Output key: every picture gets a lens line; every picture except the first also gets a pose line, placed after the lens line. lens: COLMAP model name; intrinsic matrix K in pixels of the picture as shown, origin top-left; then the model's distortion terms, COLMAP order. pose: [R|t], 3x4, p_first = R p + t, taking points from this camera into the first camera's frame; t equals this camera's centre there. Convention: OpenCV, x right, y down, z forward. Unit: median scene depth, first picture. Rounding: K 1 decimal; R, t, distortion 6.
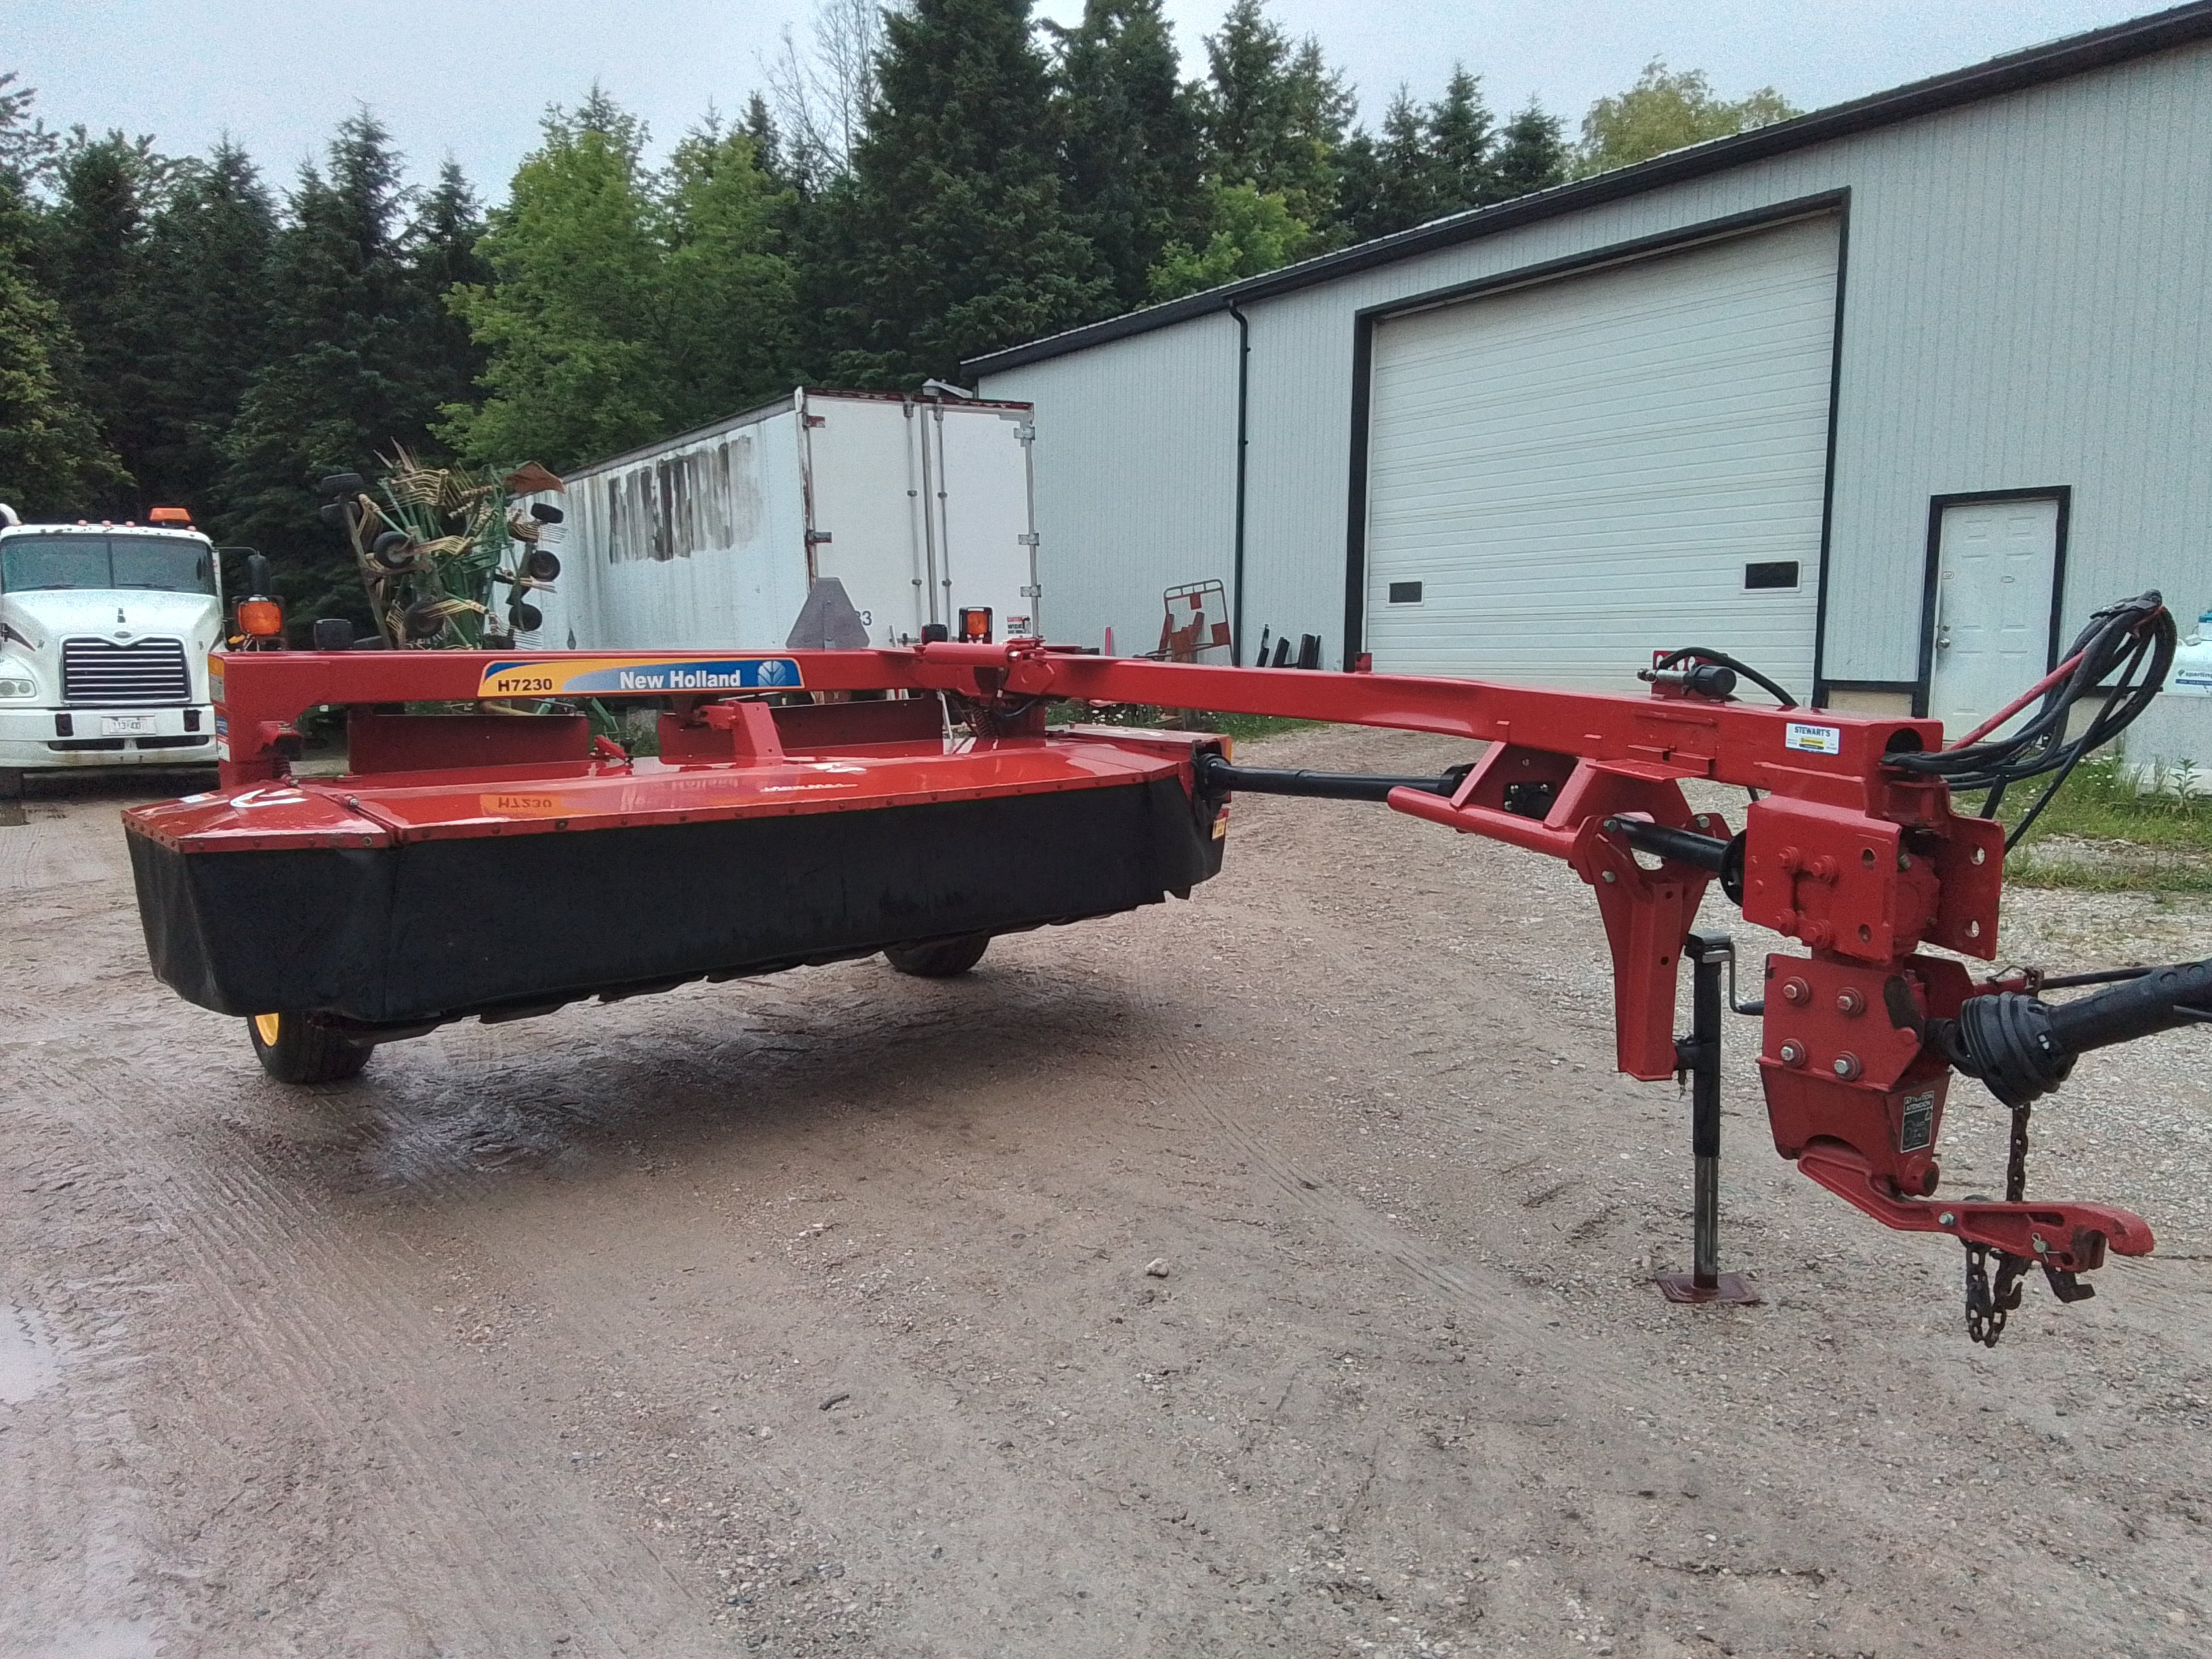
lens RADIAL K [[1522.0, 0, 1119.3], [0, 1522.0, 833.0], [0, 0, 1]] dist [0.044291, -0.054407]
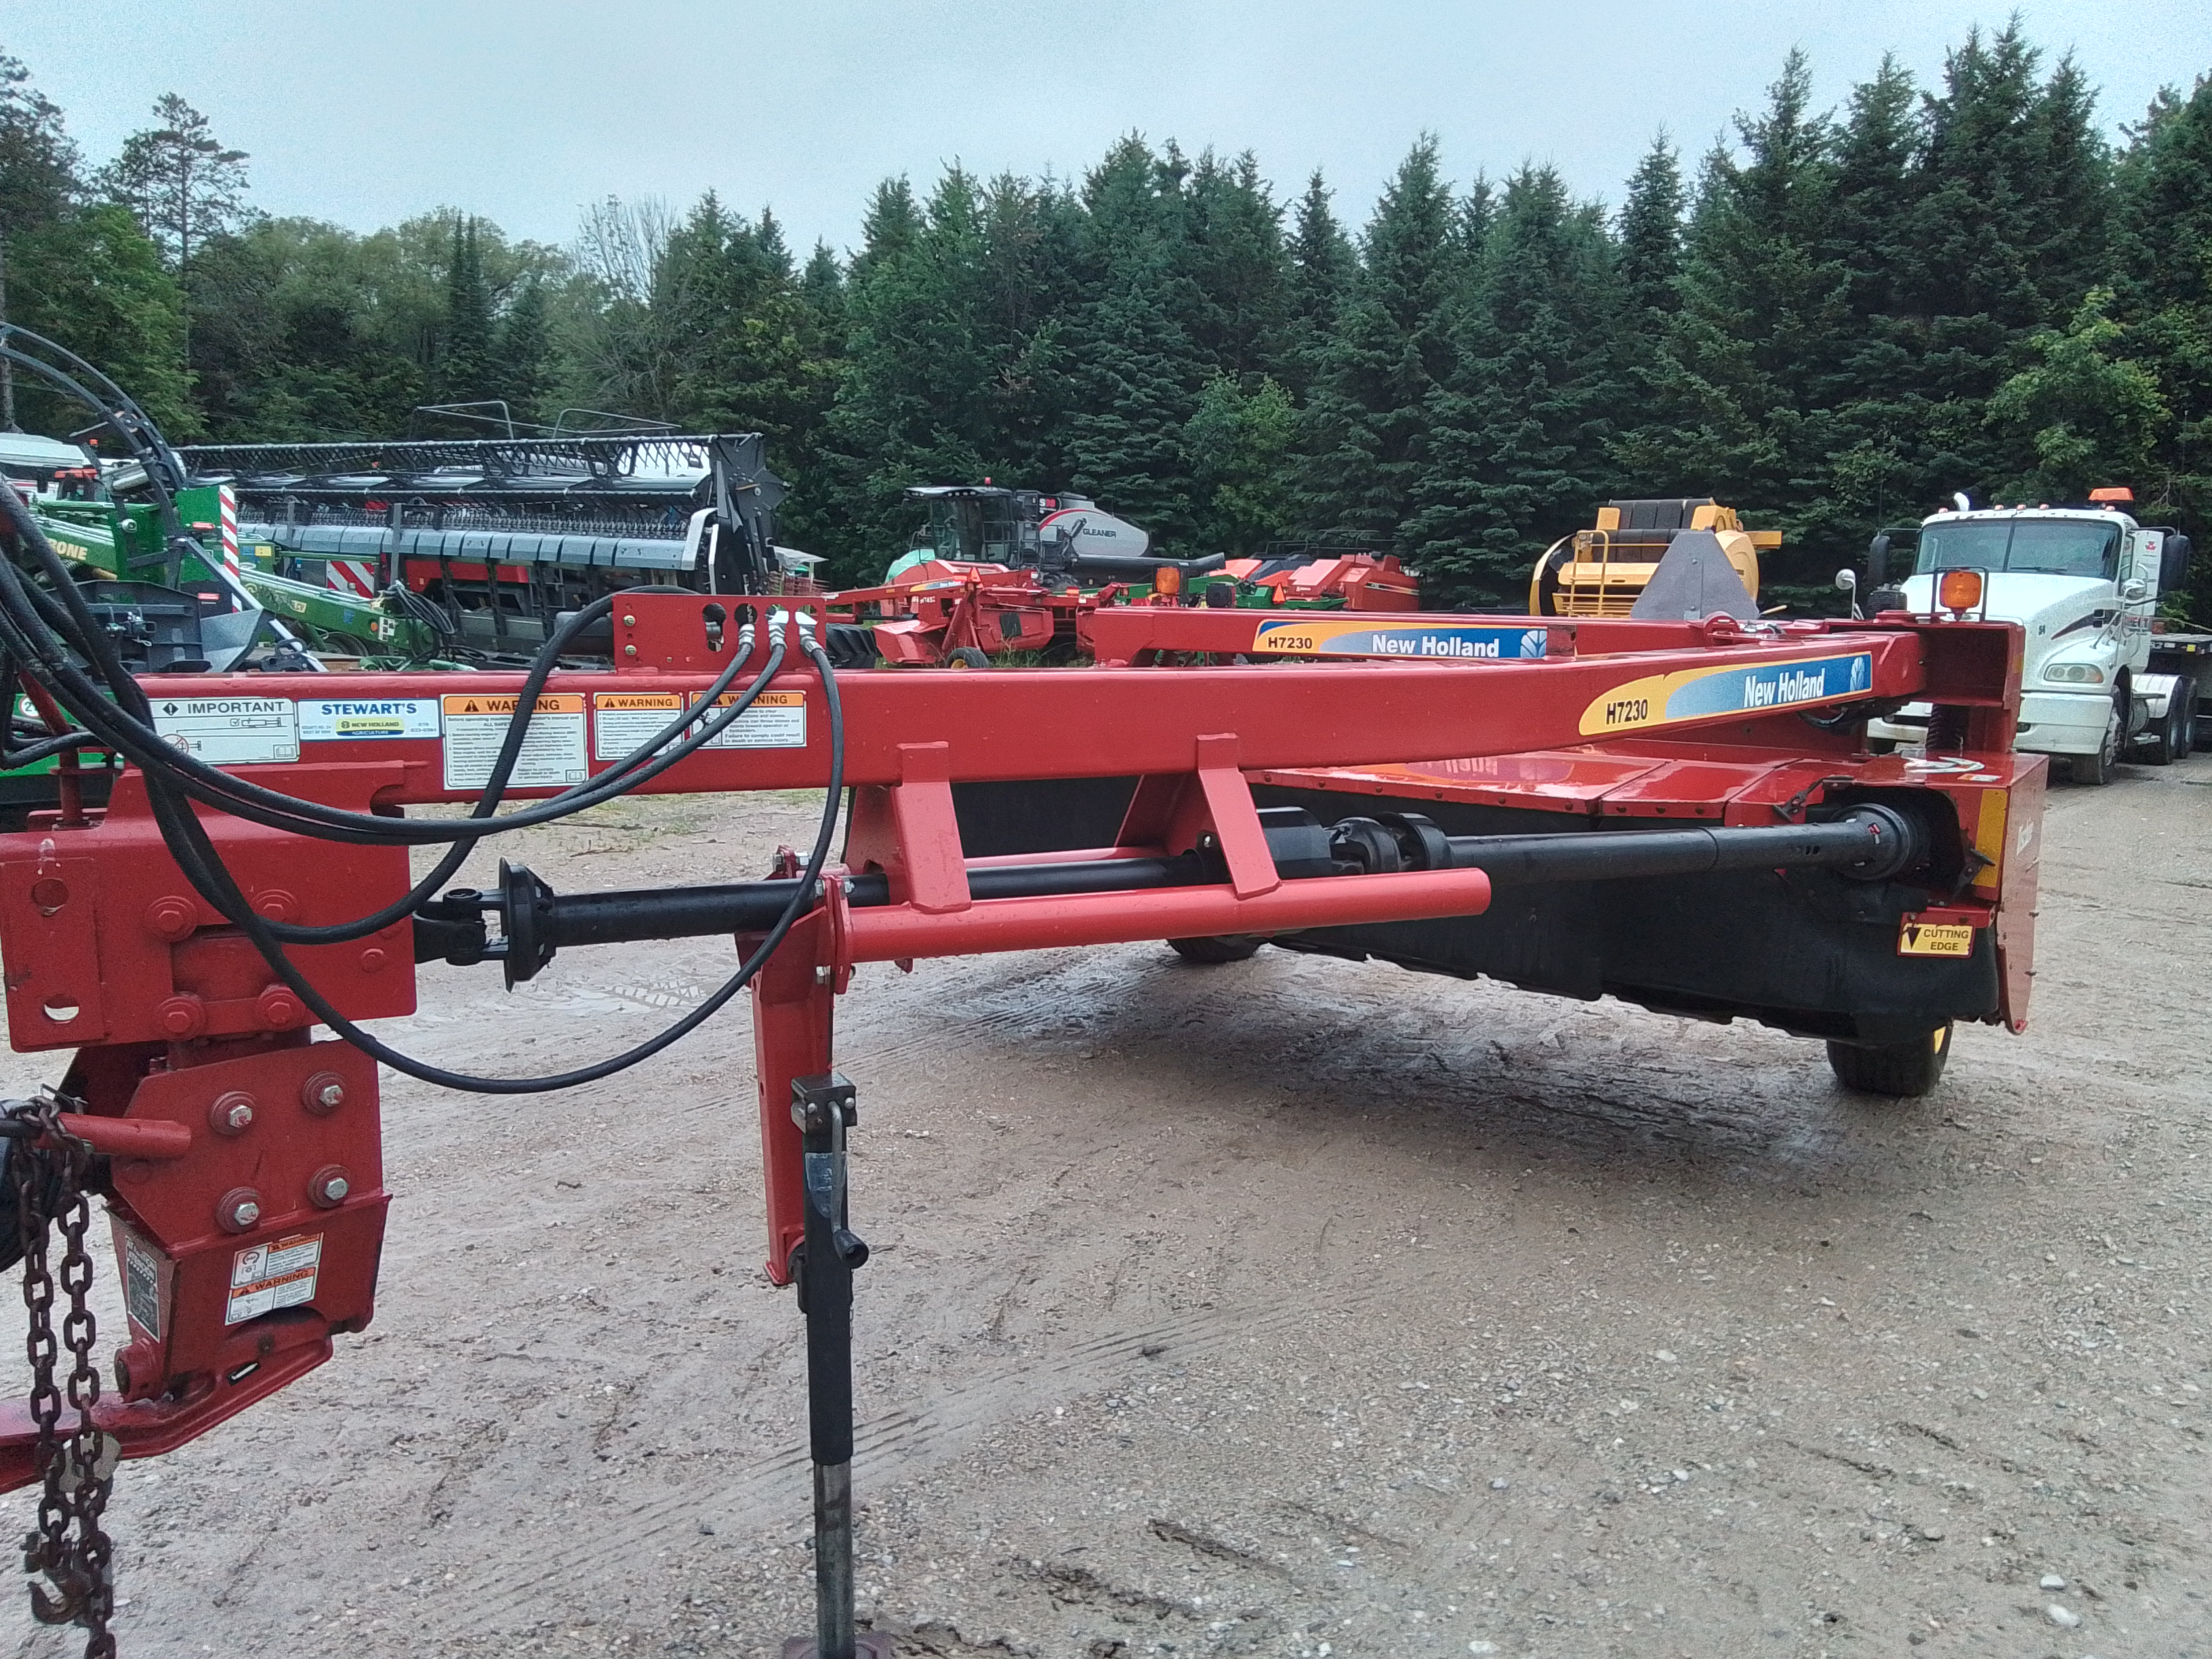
lens RADIAL K [[1522.0, 0, 1119.3], [0, 1522.0, 833.0], [0, 0, 1]] dist [0.044291, -0.054407]
pose [[0.233686, 0.152930, -0.960210, 0.203882], [-0.149585, 0.981451, 0.119909, -0.024563], [0.960737, 0.115612, 0.252227, 0.203696]]
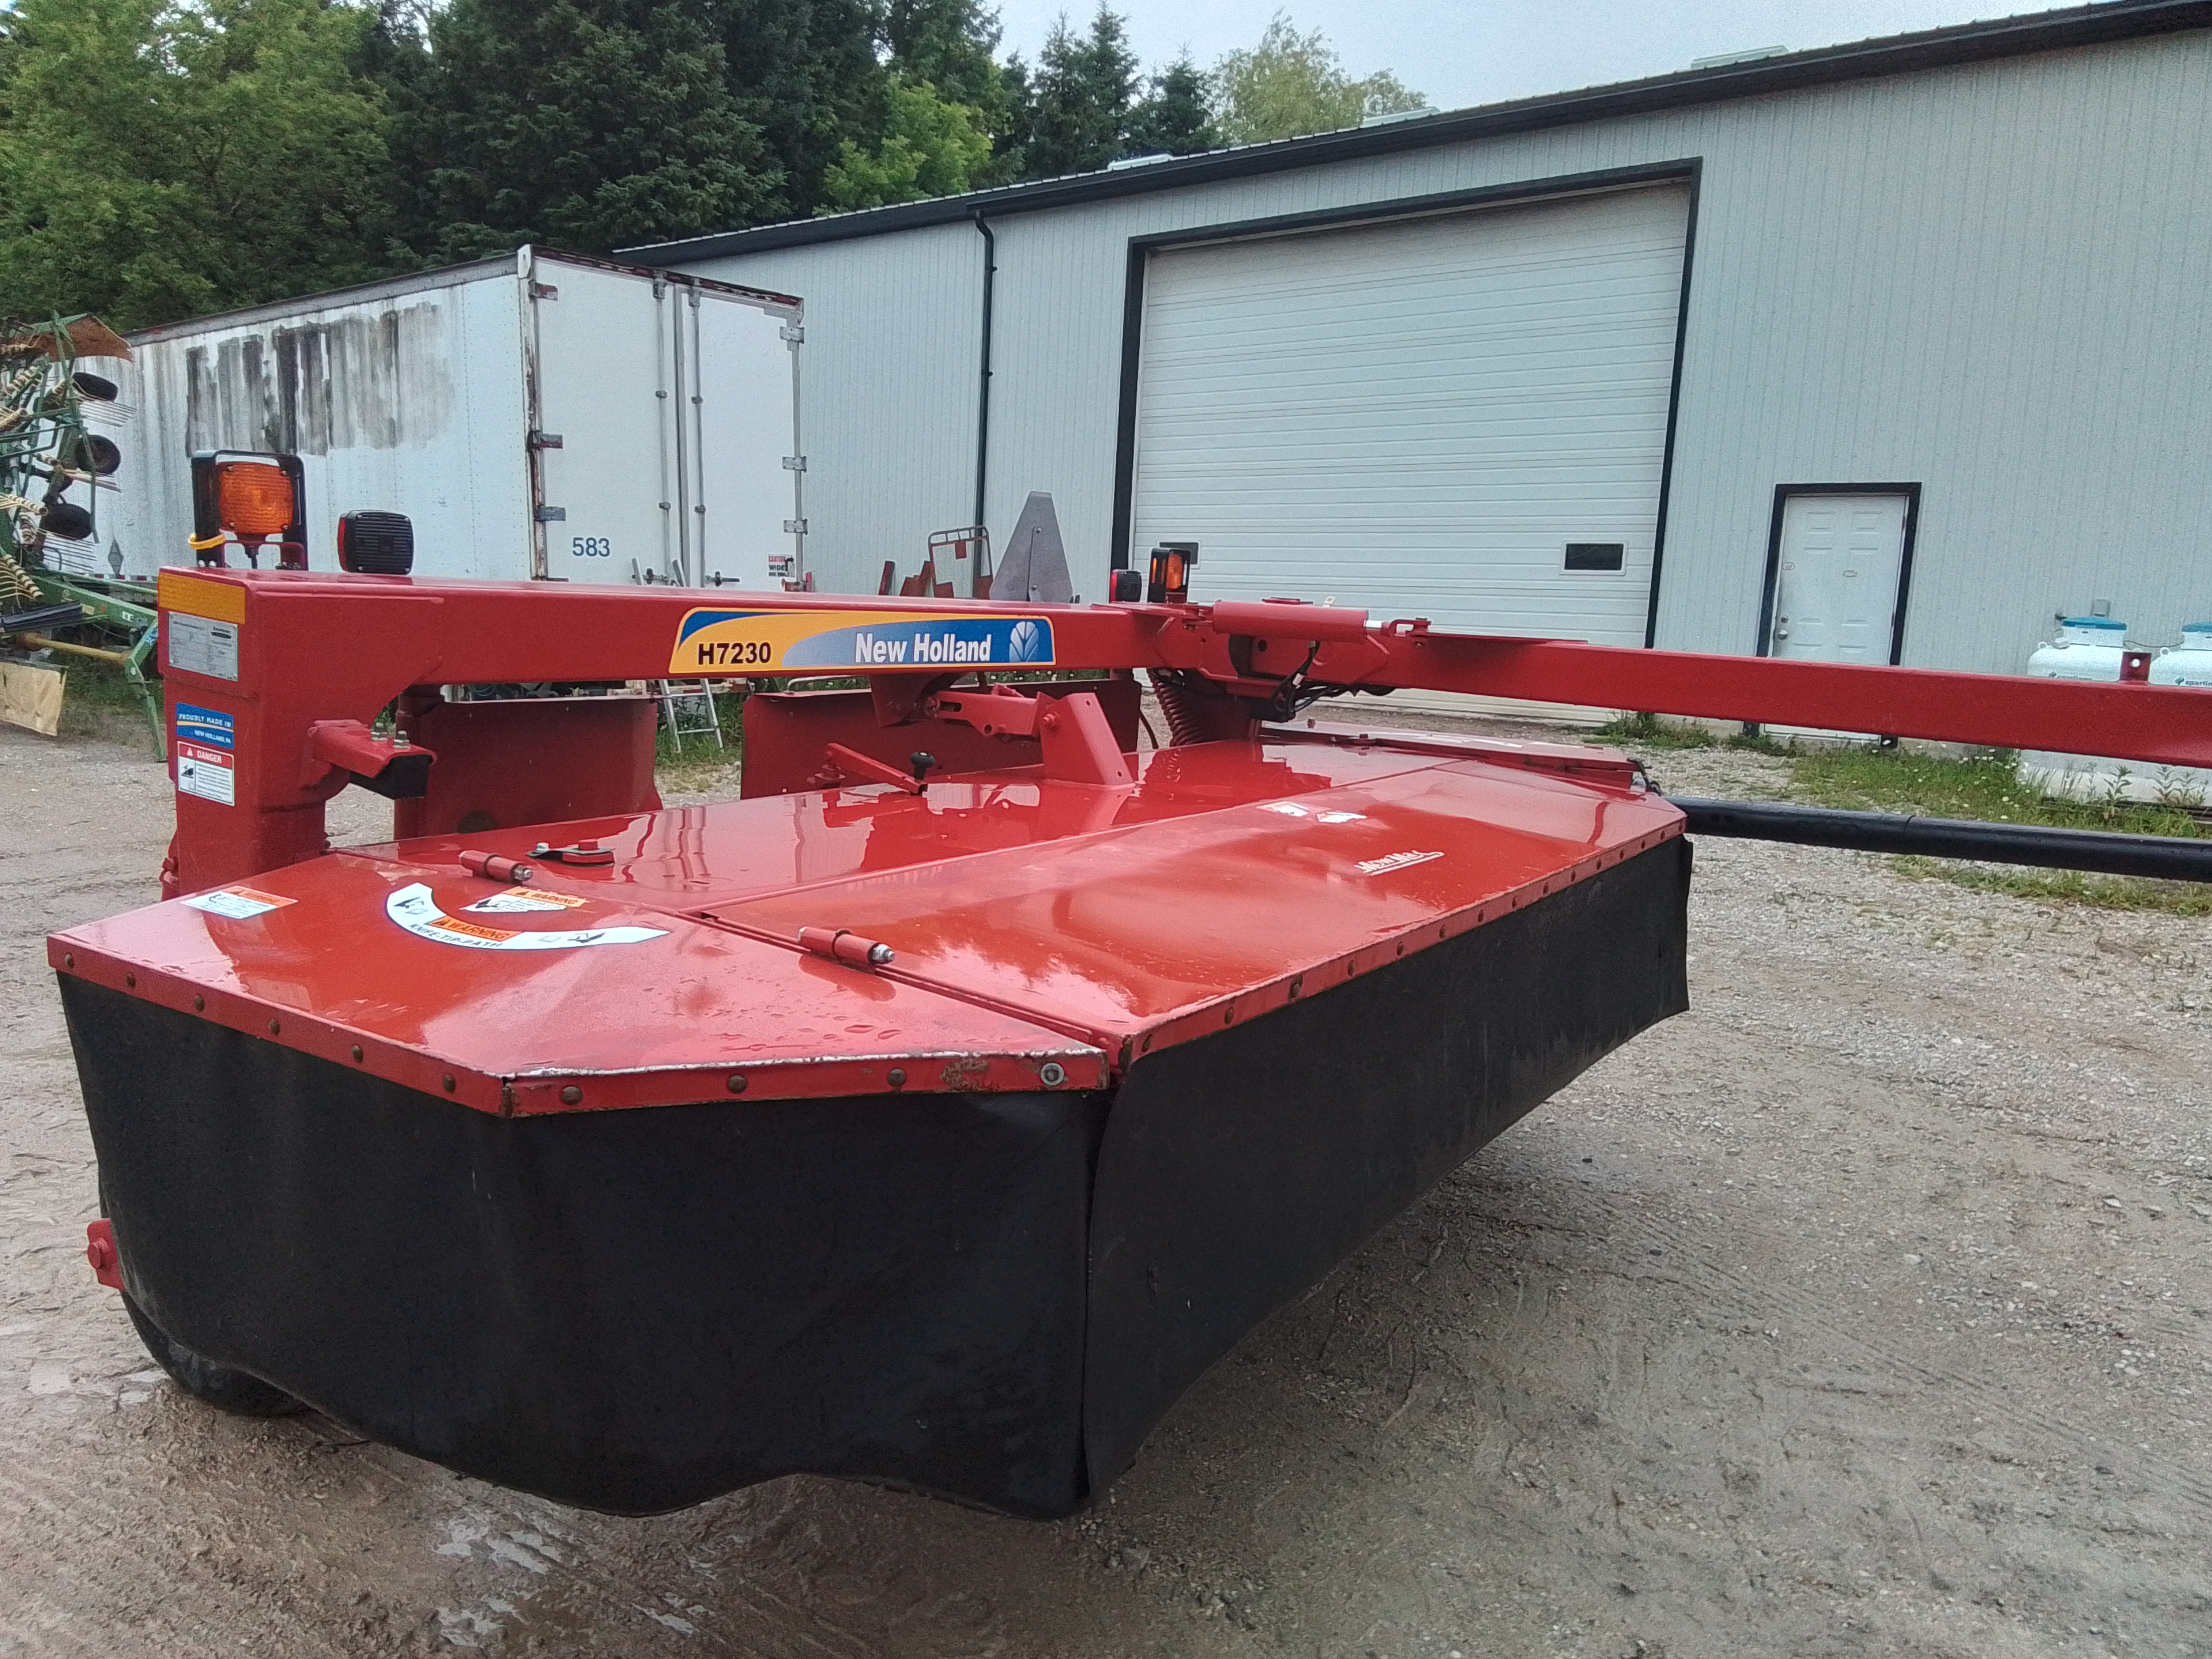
lens RADIAL K [[1538.1, 0, 1106.0], [0, 1538.1, 829.5], [0, 0, 1]] dist [0.033142, -0.054716]
pose [[0.958235, 0.002776, 0.285969, -0.135192], [-0.010463, 0.999624, 0.025358, -0.015840], [-0.285791, -0.027291, 0.957903, 0.139261]]
